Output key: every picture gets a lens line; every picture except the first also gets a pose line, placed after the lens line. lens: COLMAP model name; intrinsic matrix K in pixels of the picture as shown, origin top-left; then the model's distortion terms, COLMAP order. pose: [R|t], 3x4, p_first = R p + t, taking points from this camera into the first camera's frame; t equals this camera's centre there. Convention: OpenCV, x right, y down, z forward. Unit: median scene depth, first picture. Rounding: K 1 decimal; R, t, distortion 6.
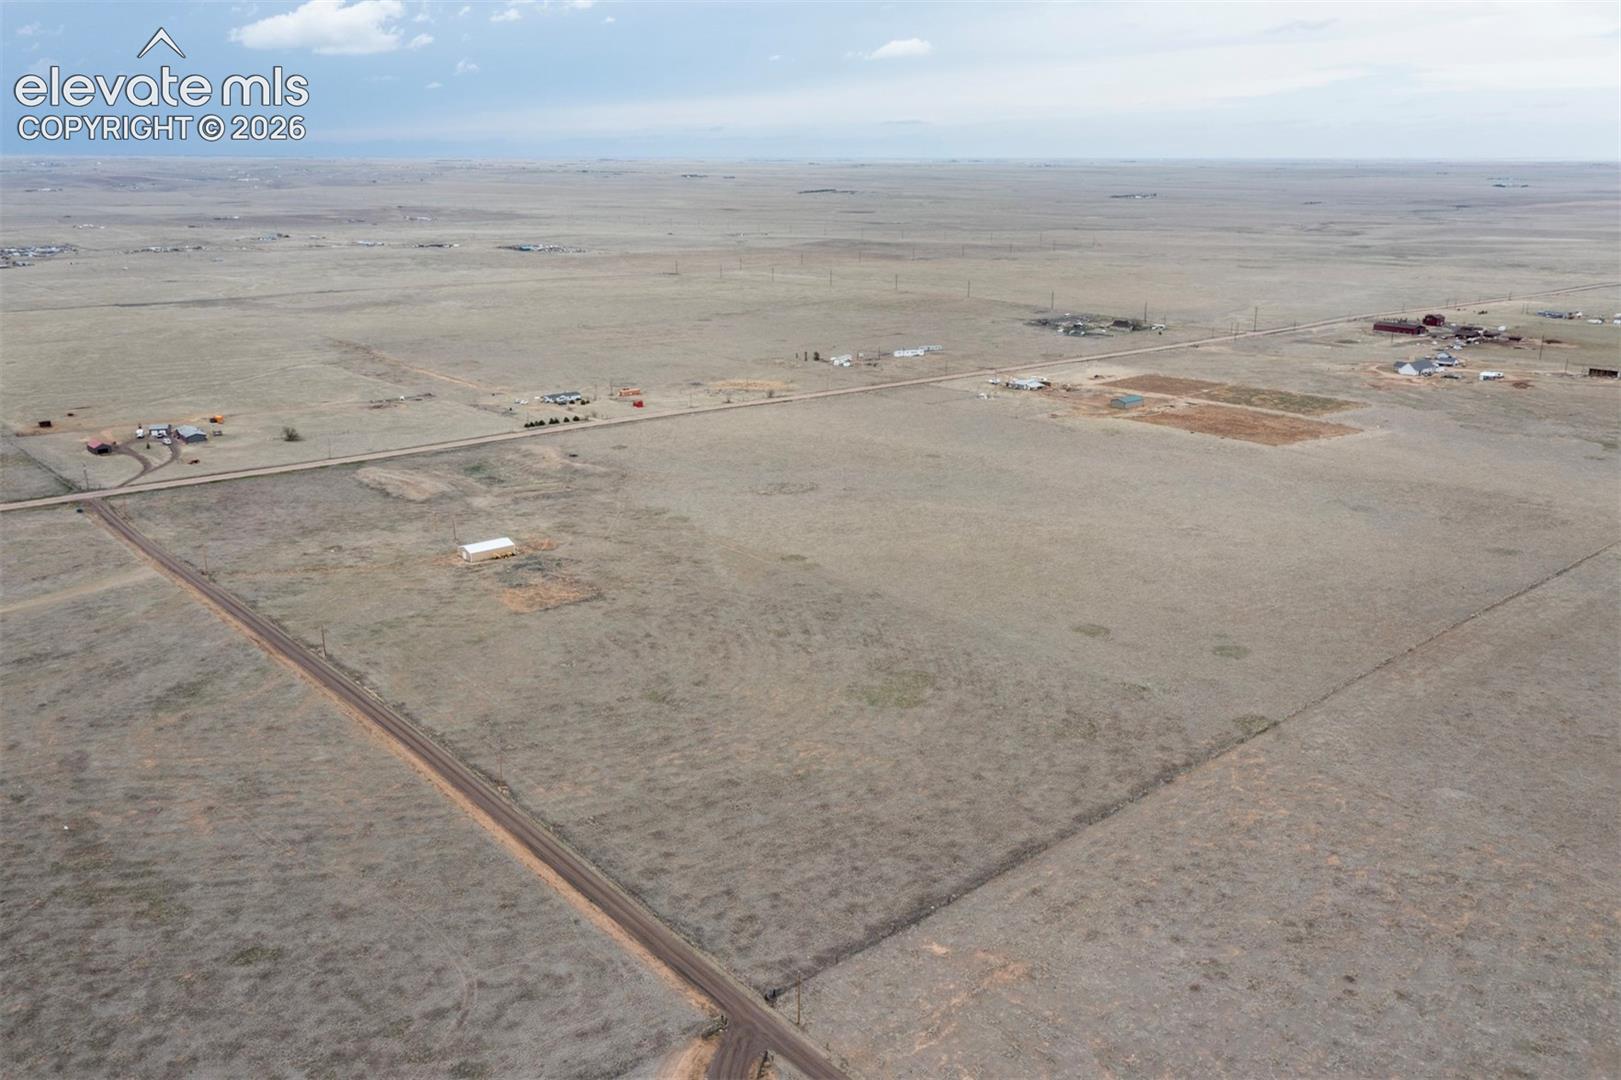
lens RADIAL K [[1286.1, 0, 801.2], [0, 1286.1, 531.6], [0, 0, 1]] dist [0.005699, 0.015034]
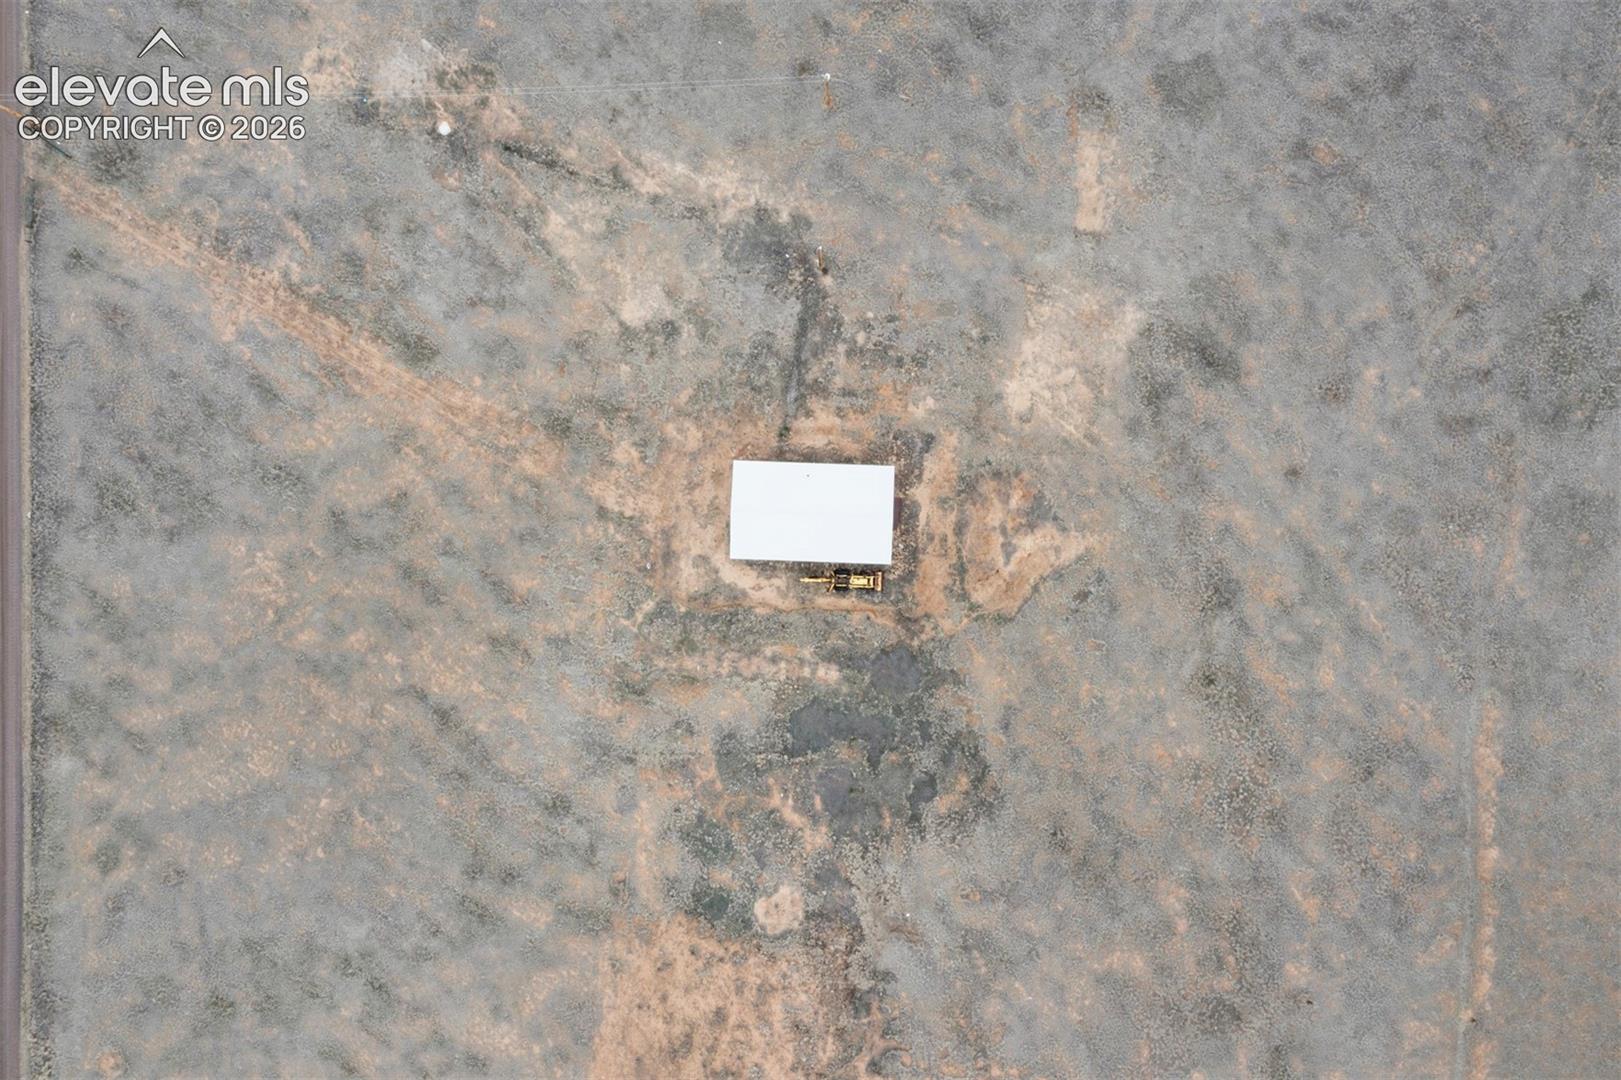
lens RADIAL K [[1286.1, 0, 801.2], [0, 1286.1, 531.6], [0, 0, 1]] dist [0.005699, 0.015034]
pose [[0.759398, 0.650626, -0.000454, -0.271437], [-0.170622, 0.199820, 0.964863, -0.302304], [0.627855, -0.732638, 0.262754, 1.022593]]
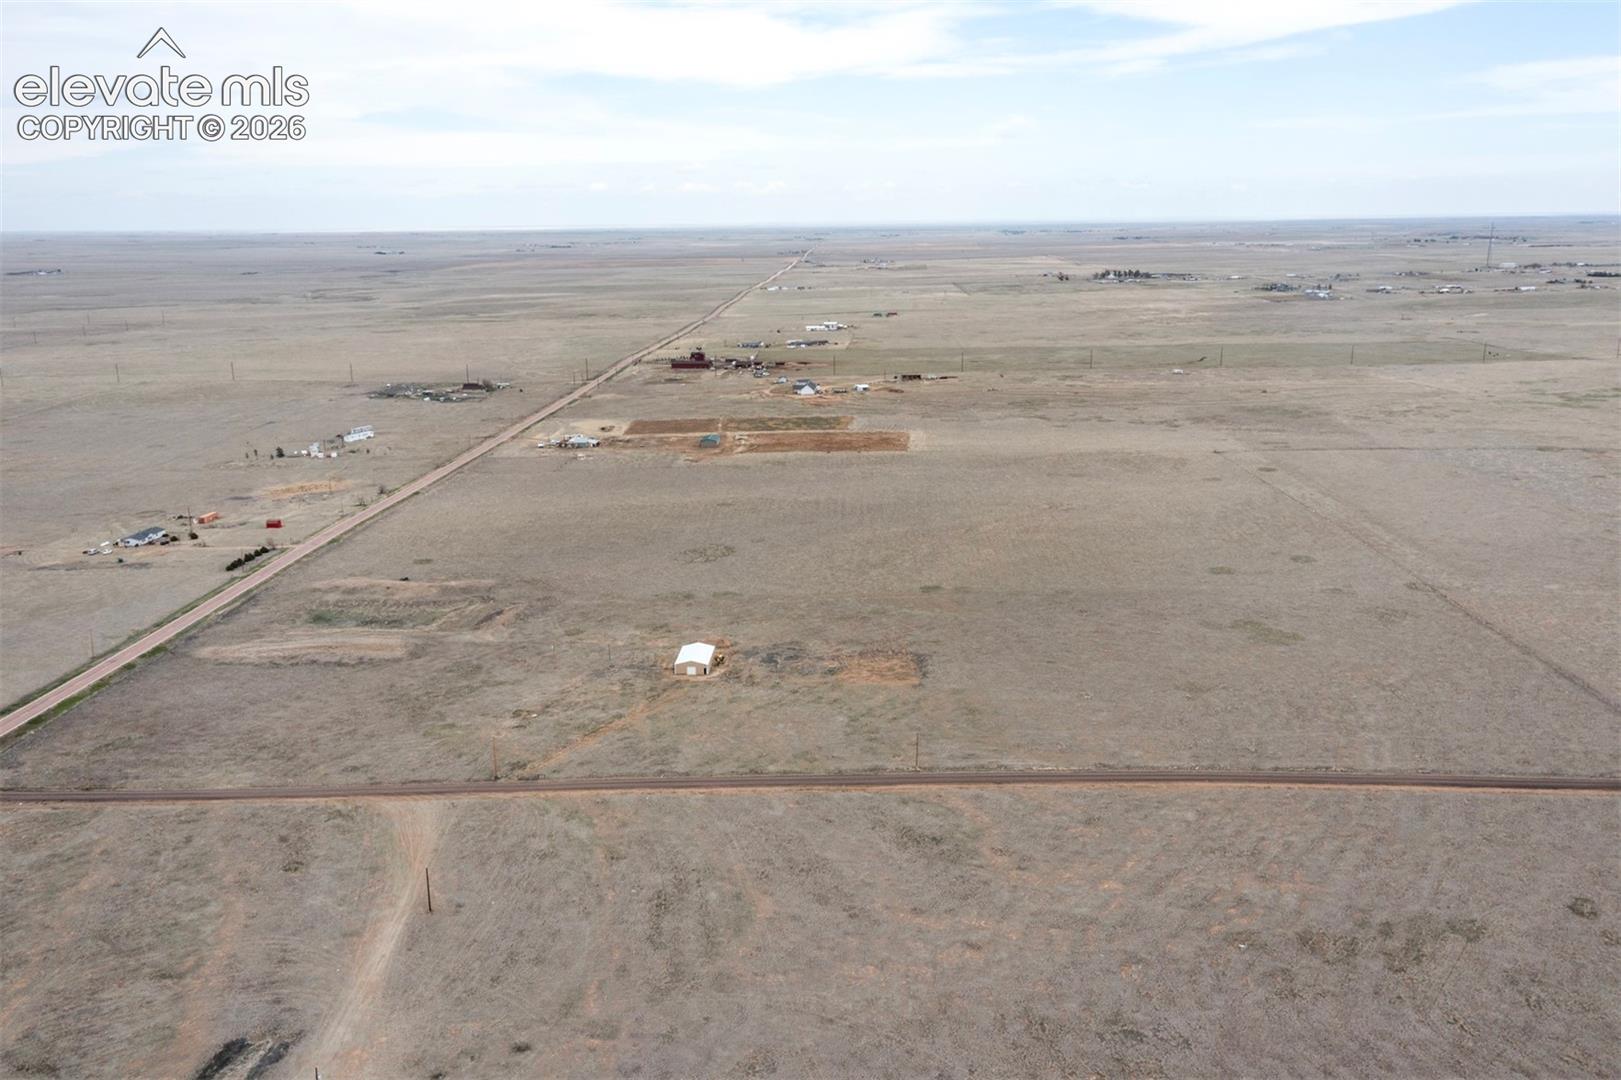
lens RADIAL K [[1286.1, 0, 801.2], [0, 1286.1, 531.6], [0, 0, 1]] dist [0.005699, 0.015034]
pose [[0.664612, -0.184409, 0.724075, -0.904845], [0.222168, 0.974009, 0.044140, -0.103885], [-0.713395, 0.131530, 0.688308, 0.376449]]
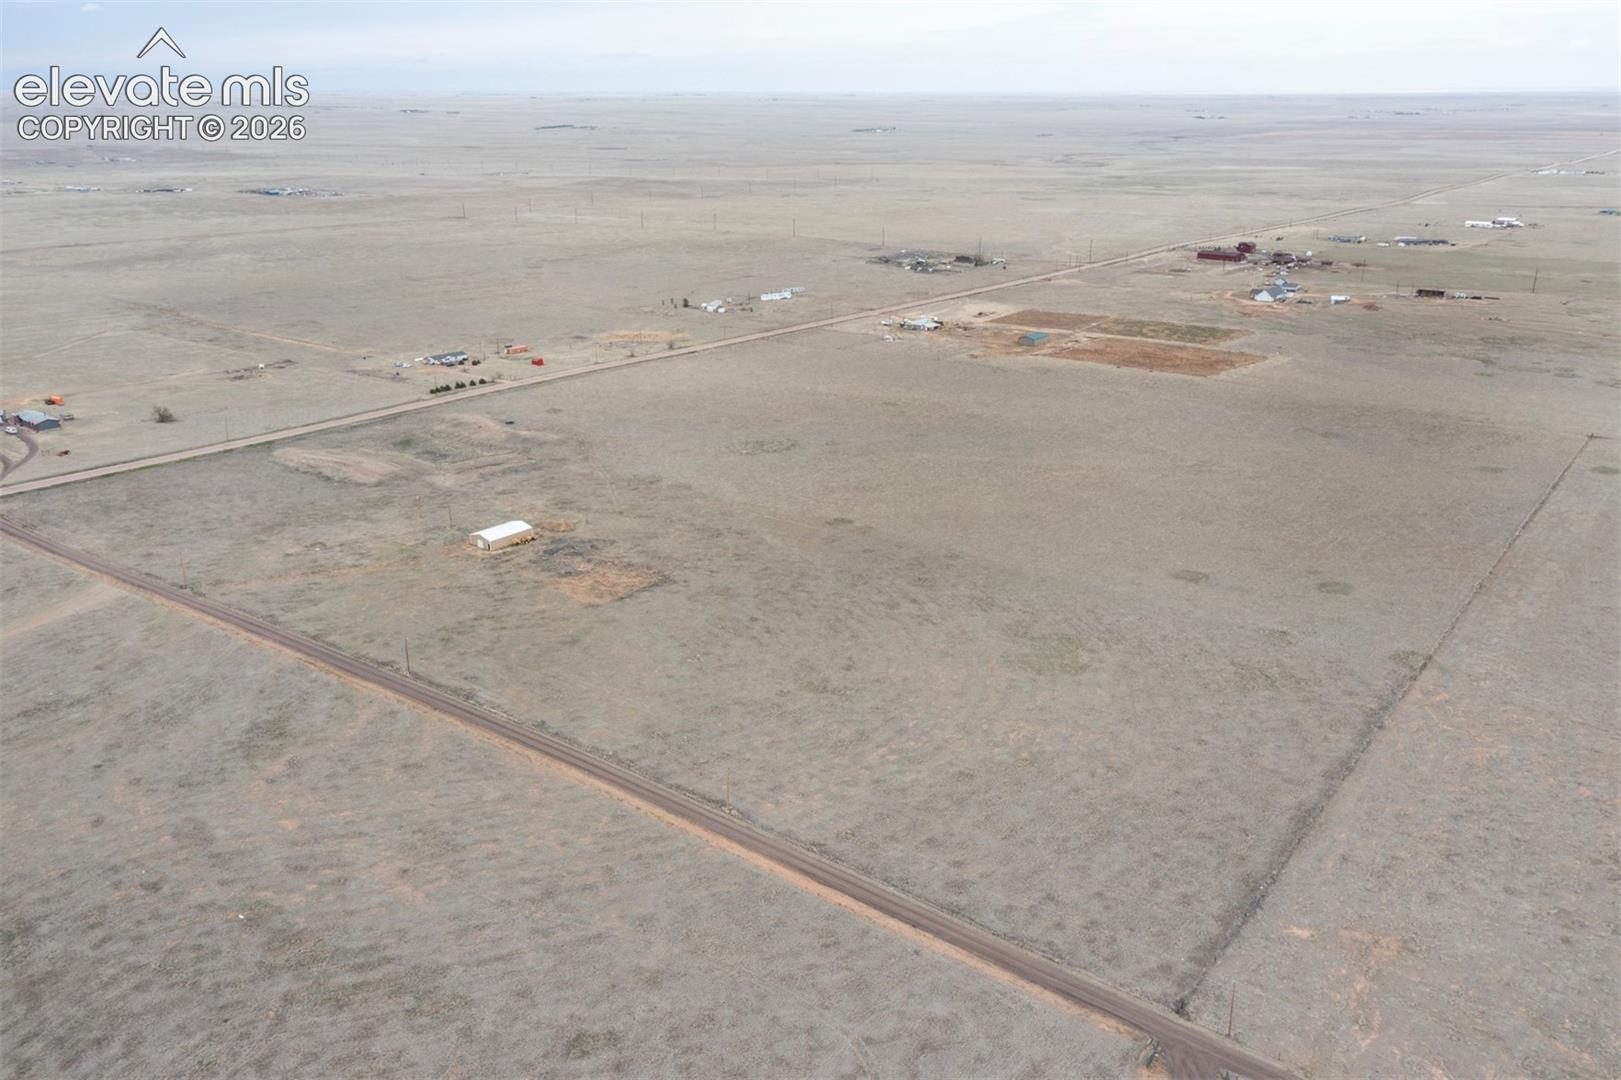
lens RADIAL K [[1272.5, 0, 803.1], [0, 1272.5, 567.6], [0, 0, 1]] dist [0.010953, 0.012910]
pose [[0.977849, -0.075257, 0.195314, -0.238539], [0.060455, 0.994905, 0.080681, -0.025439], [-0.200391, -0.067086, 0.977416, 0.092815]]
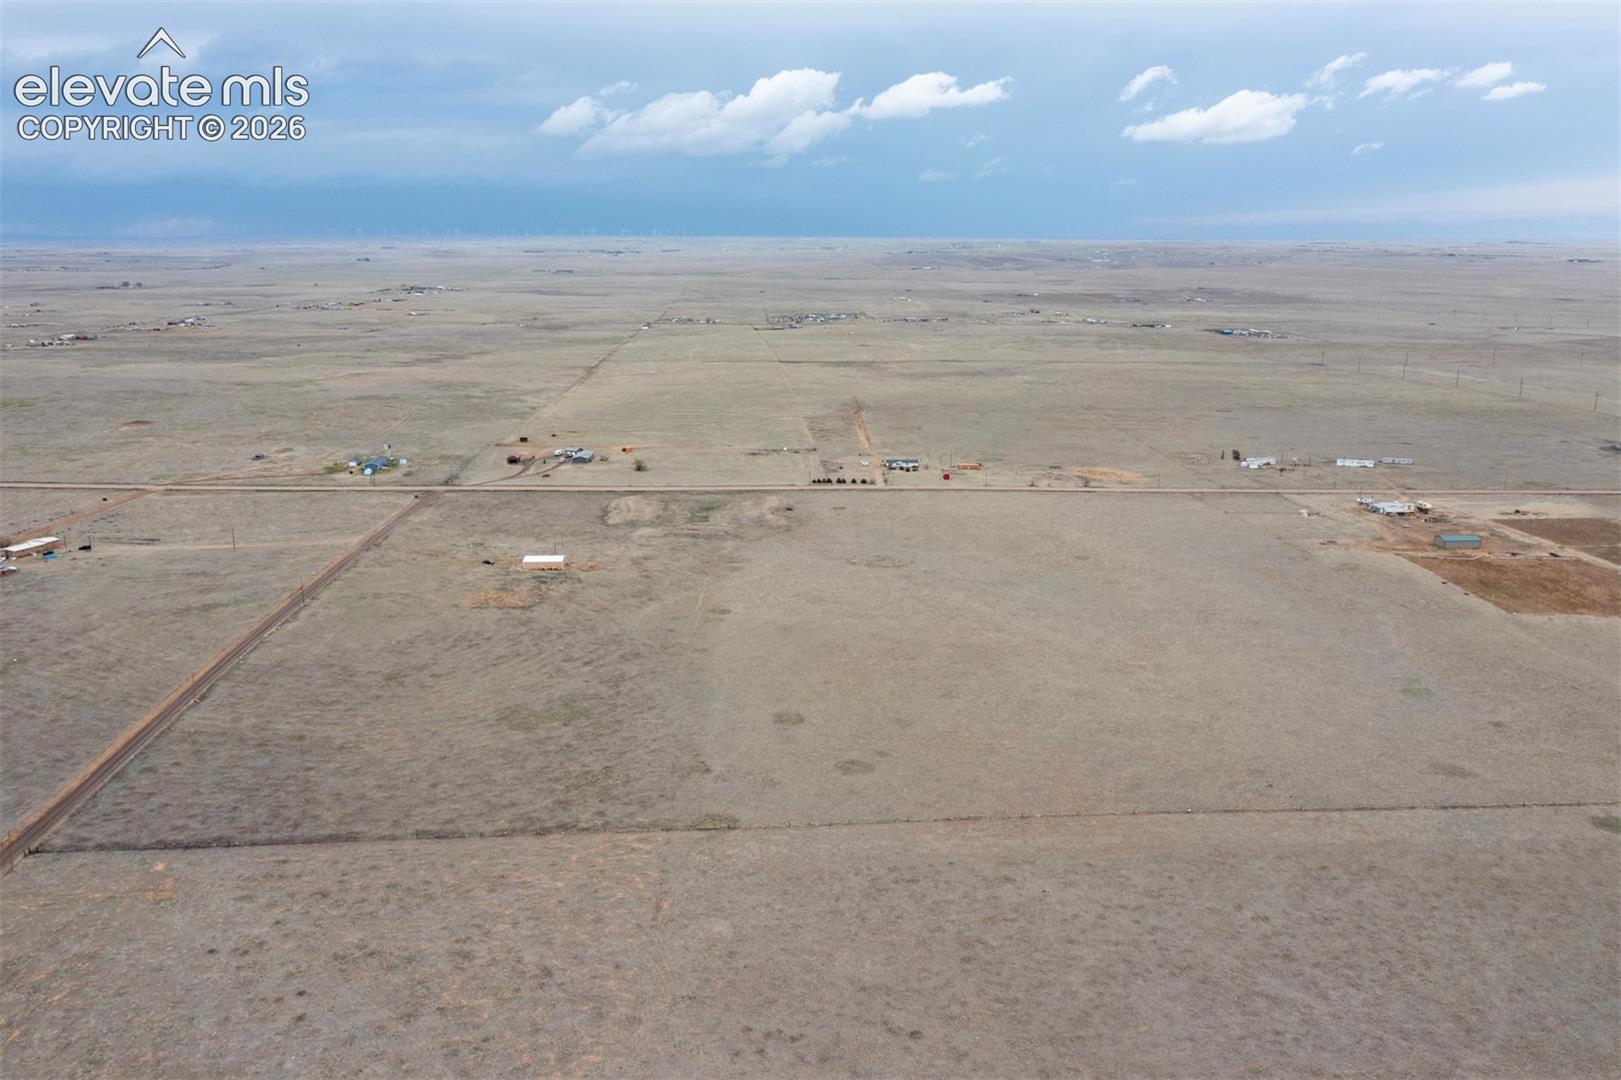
lens RADIAL K [[1272.5, 0, 803.1], [0, 1272.5, 567.6], [0, 0, 1]] dist [0.010953, 0.012910]
pose [[0.792960, 0.155996, -0.588965, 0.735646], [-0.174245, 0.984356, 0.026125, -0.060554], [0.583826, 0.081908, 0.807736, 0.188774]]
